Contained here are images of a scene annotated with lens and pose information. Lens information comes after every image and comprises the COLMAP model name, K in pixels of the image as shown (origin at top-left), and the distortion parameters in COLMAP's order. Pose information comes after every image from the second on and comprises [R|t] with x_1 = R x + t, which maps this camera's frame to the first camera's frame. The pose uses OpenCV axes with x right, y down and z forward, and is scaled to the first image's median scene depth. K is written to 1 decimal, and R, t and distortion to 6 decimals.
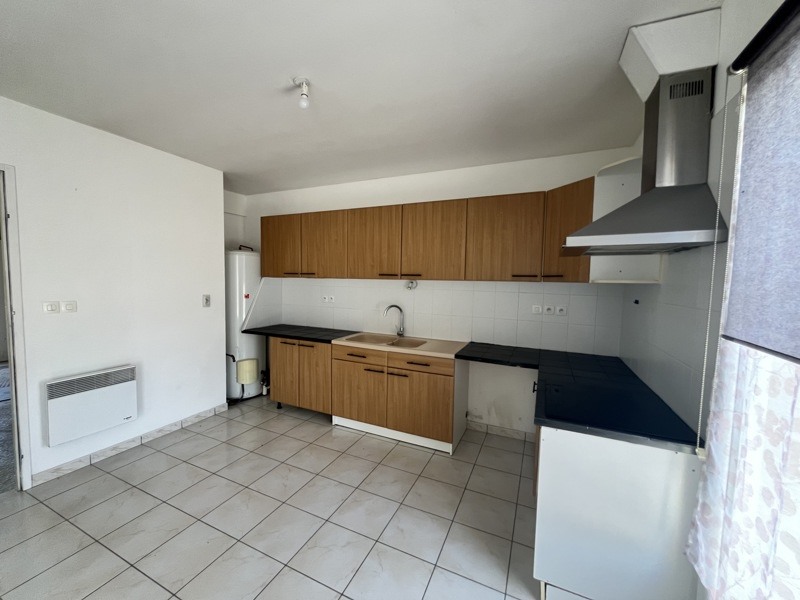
lens RADIAL K [[320.8, 0, 398.4], [0, 320.8, 299.6], [0, 0, 1]] dist [-0.003298, -0.000536]
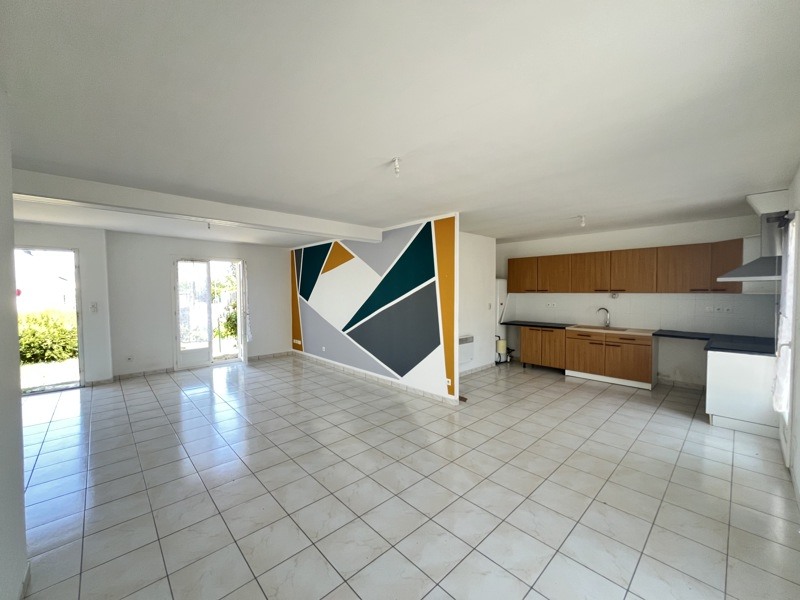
lens RADIAL K [[320.8, 0, 400.7], [0, 320.8, 300.7], [0, 0, 1]] dist [-0.003298, -0.000536]
pose [[0.925118, -0.012820, -0.379463, -0.384473], [0.001202, 0.999524, -0.030839, 0.031573], [0.379678, 0.028074, 0.924693, -1.045016]]
